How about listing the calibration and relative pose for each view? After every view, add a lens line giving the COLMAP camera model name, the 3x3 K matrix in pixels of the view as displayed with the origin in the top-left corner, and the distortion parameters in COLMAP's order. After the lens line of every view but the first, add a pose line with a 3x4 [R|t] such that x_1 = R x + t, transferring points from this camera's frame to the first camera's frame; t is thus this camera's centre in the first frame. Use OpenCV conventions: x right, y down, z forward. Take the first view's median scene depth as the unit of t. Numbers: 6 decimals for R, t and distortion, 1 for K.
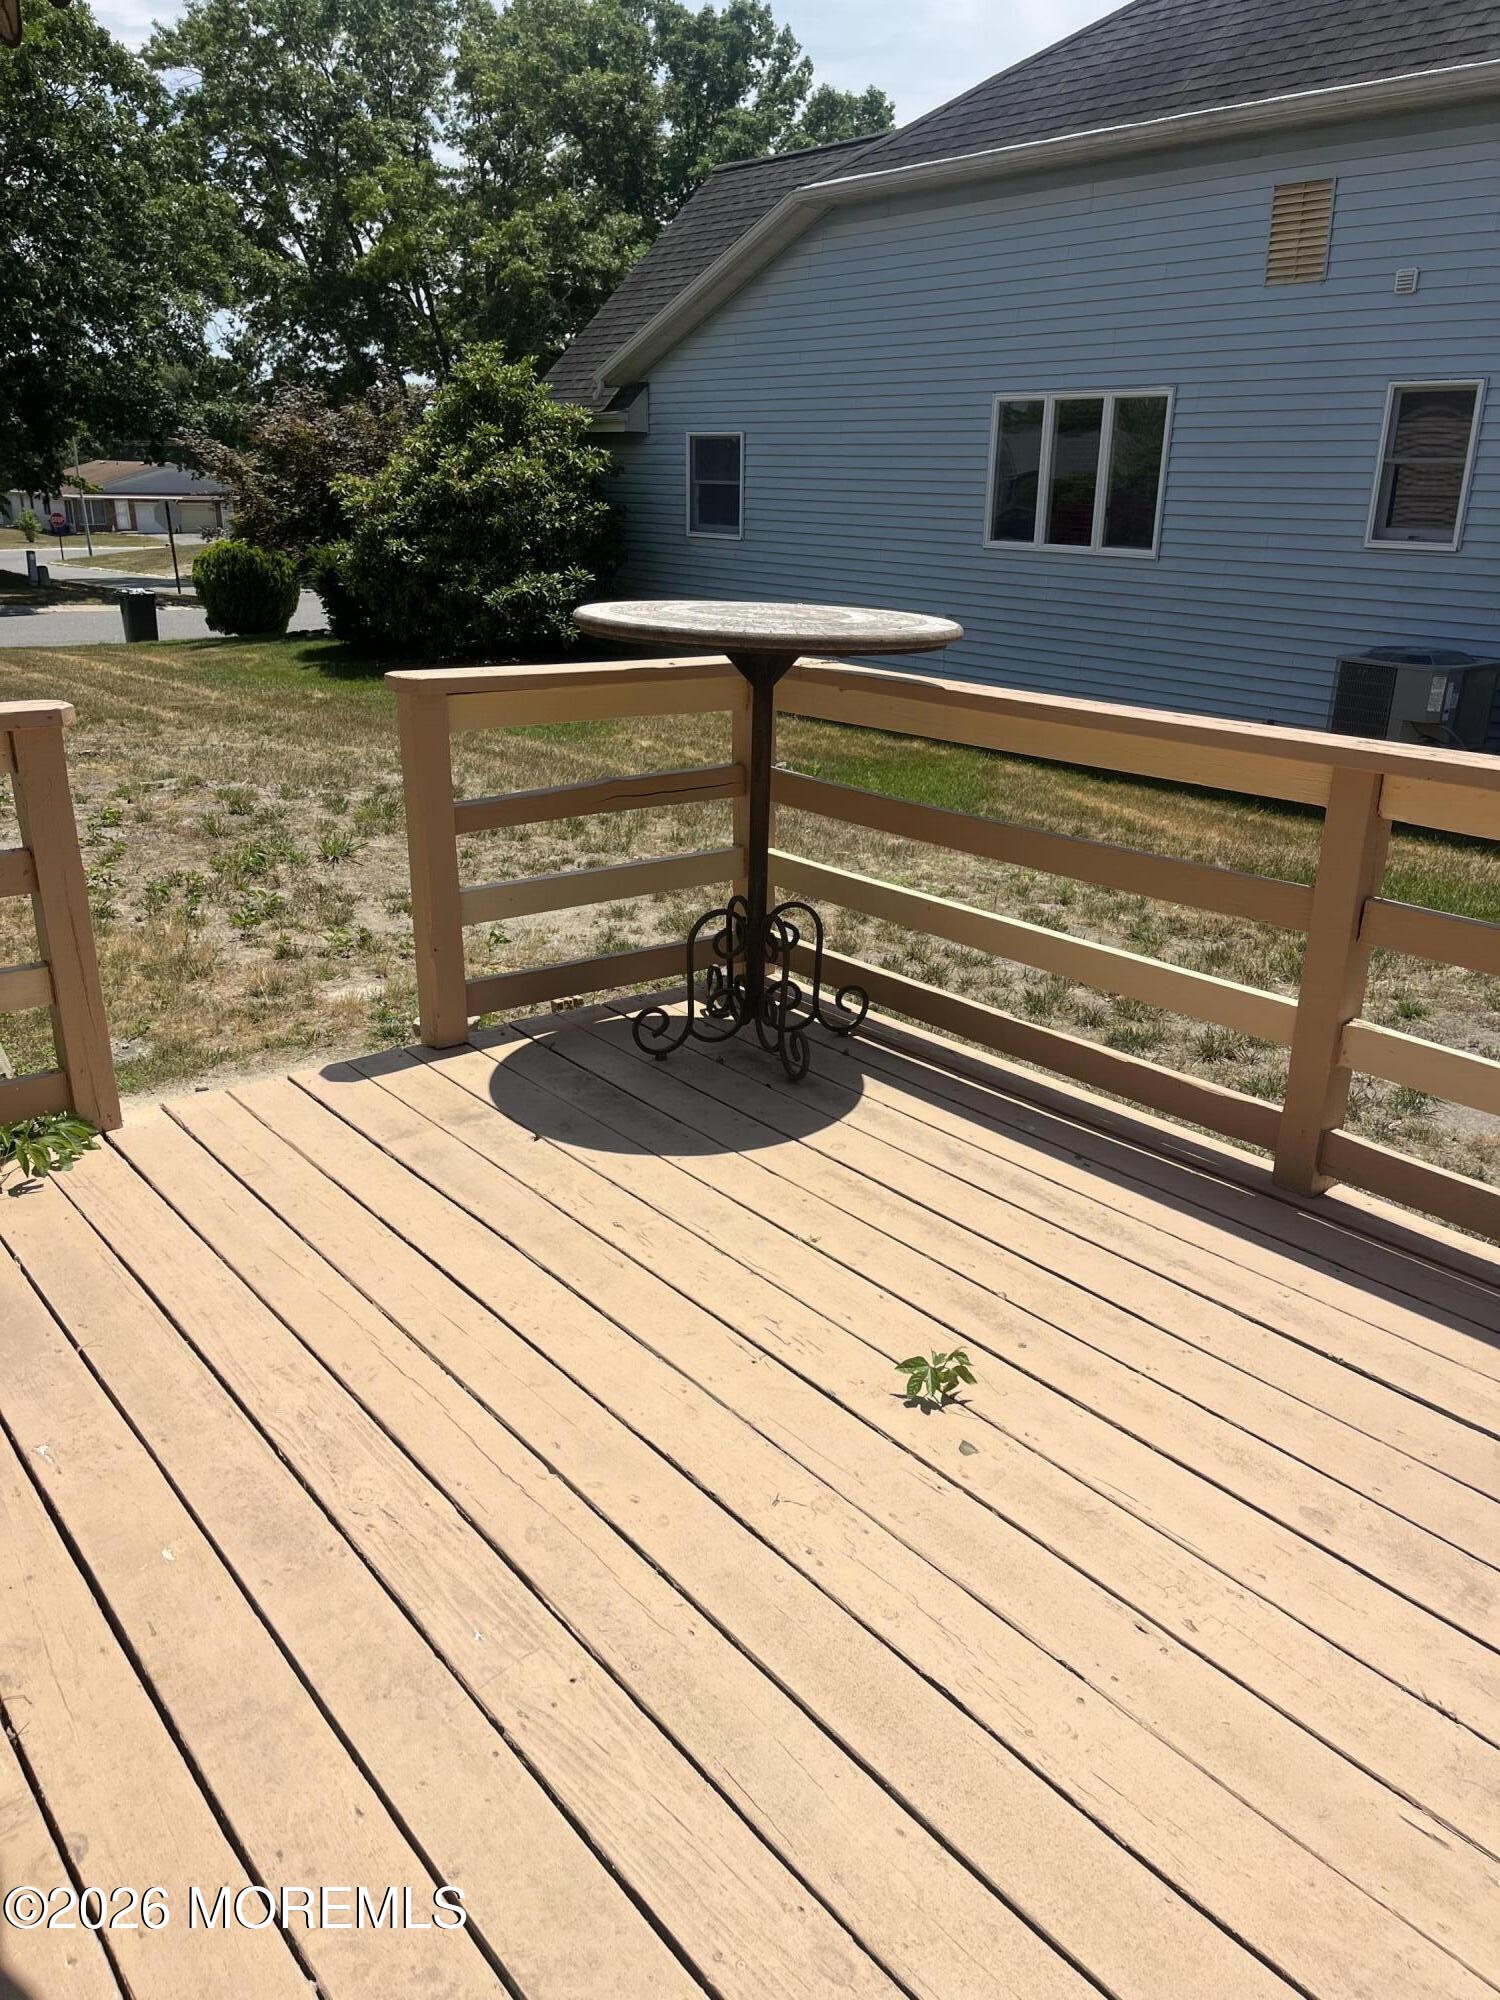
lens RADIAL K [[1477.0, 0, 770.4], [0, 1477.0, 1002.6], [0, 0, 1]] dist [0.075897, -0.076756]
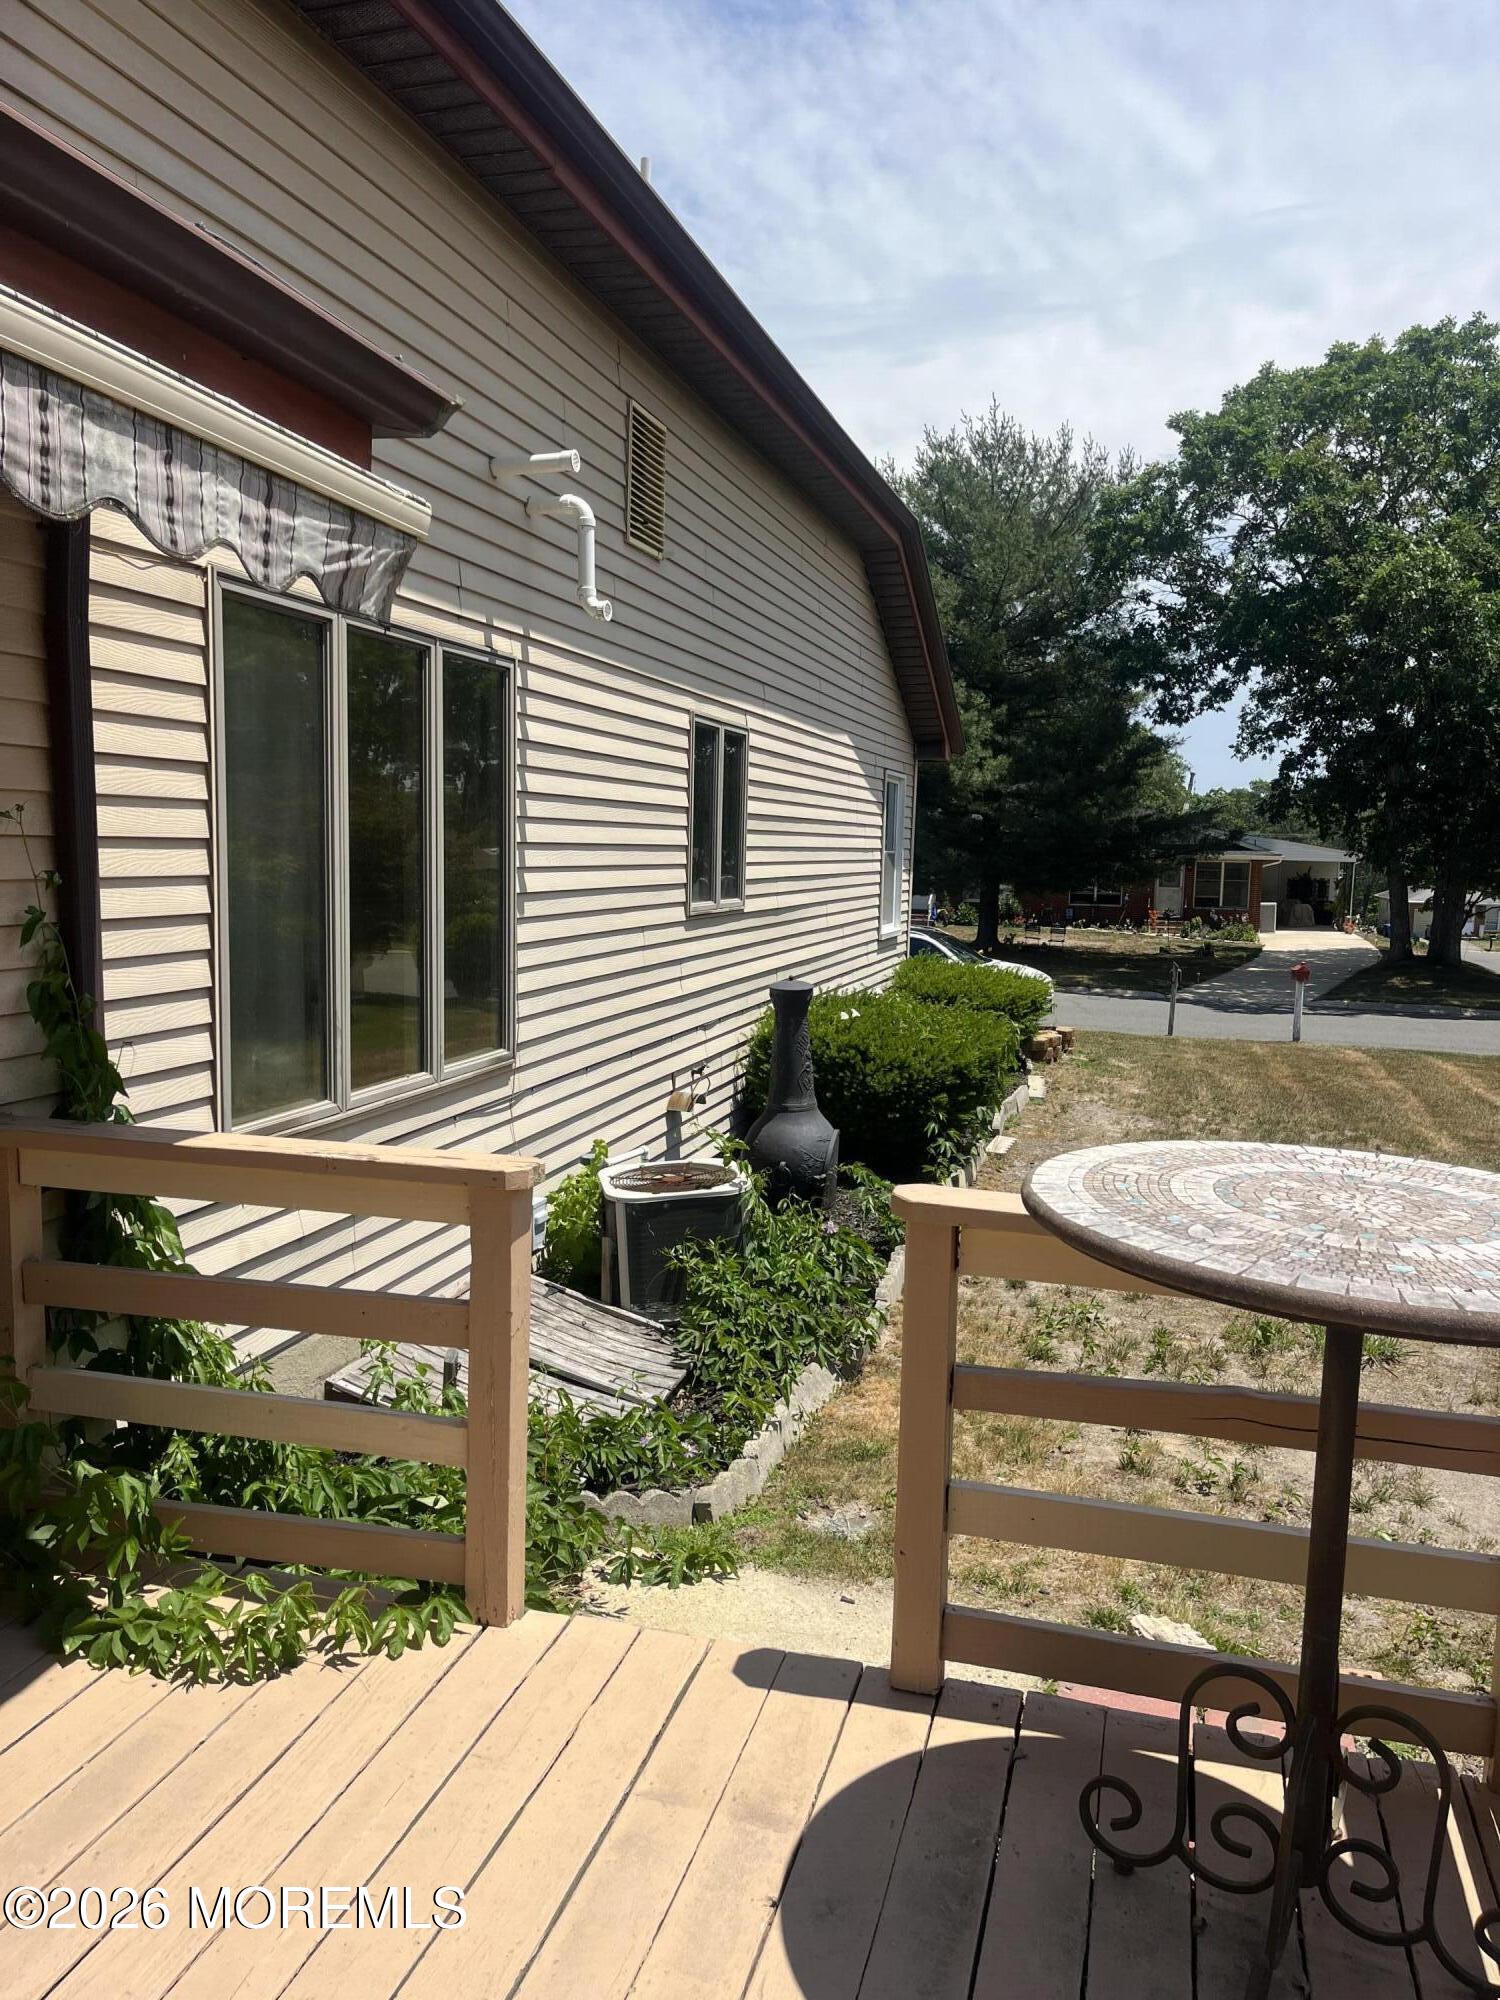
lens RADIAL K [[1477.0, 0, 770.4], [0, 1477.0, 1002.6], [0, 0, 1]] dist [0.075897, -0.076756]
pose [[0.602971, 0.085911, -0.793123, 0.301145], [-0.289970, 0.949787, -0.117569, -0.188192], [0.743198, 0.300873, 0.597606, 0.410230]]
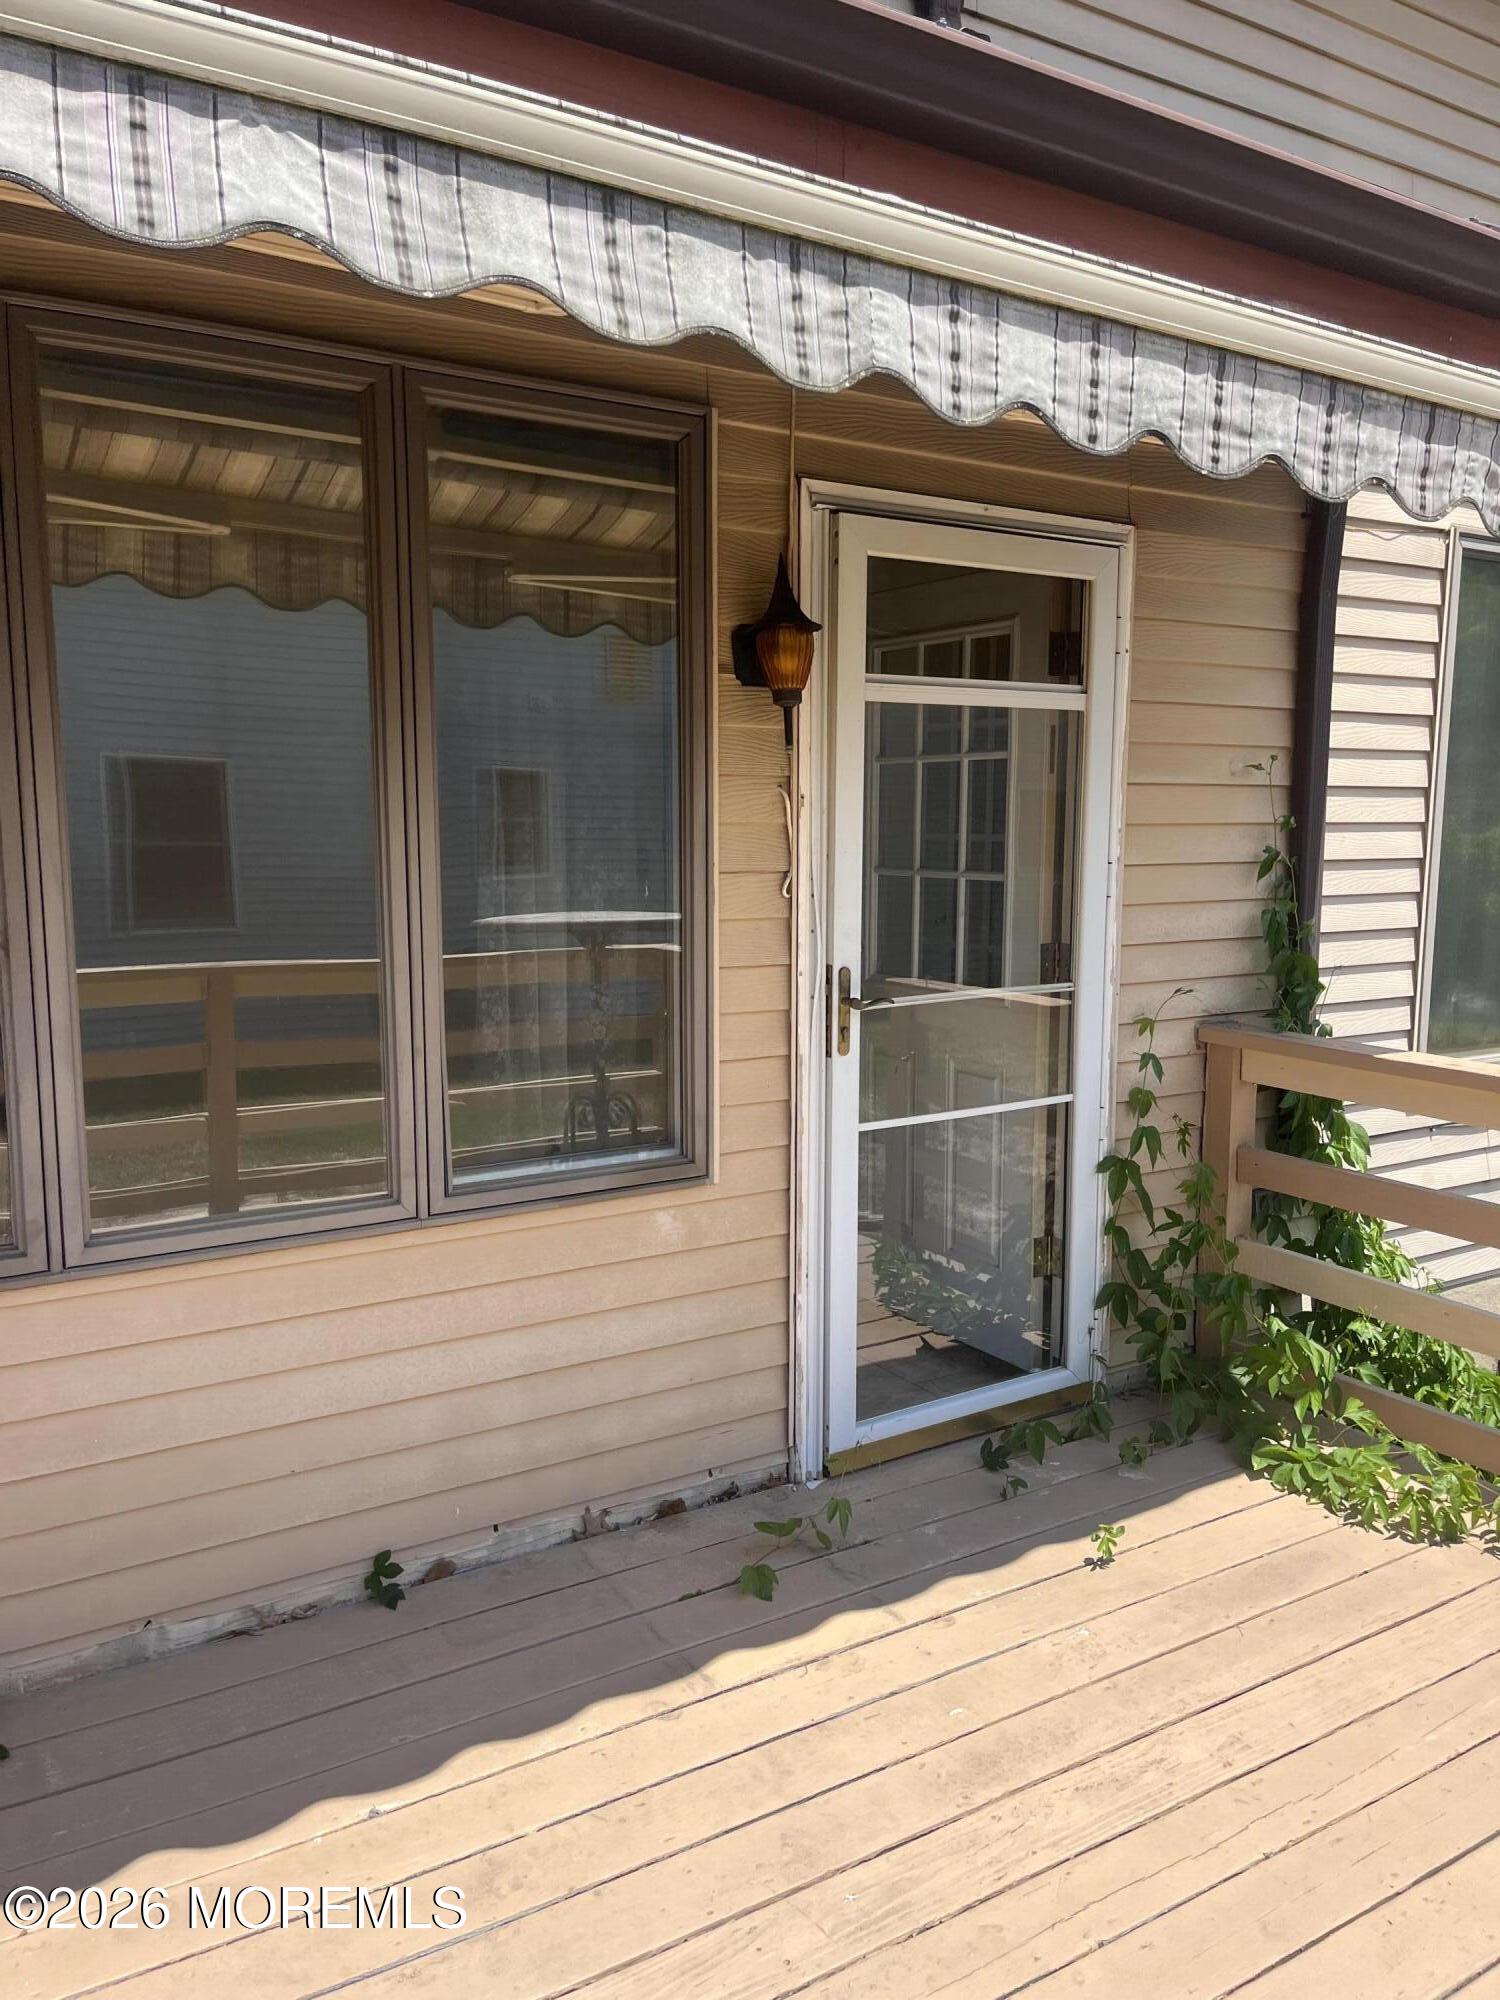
lens RADIAL K [[1477.0, 0, 770.4], [0, 1477.0, 1002.6], [0, 0, 1]] dist [0.075897, -0.076756]
pose [[-0.117442, 0.116002, -0.986281, 0.399819], [-0.351128, 0.924152, 0.150506, -0.154213], [0.928933, 0.363986, -0.067803, 0.387242]]
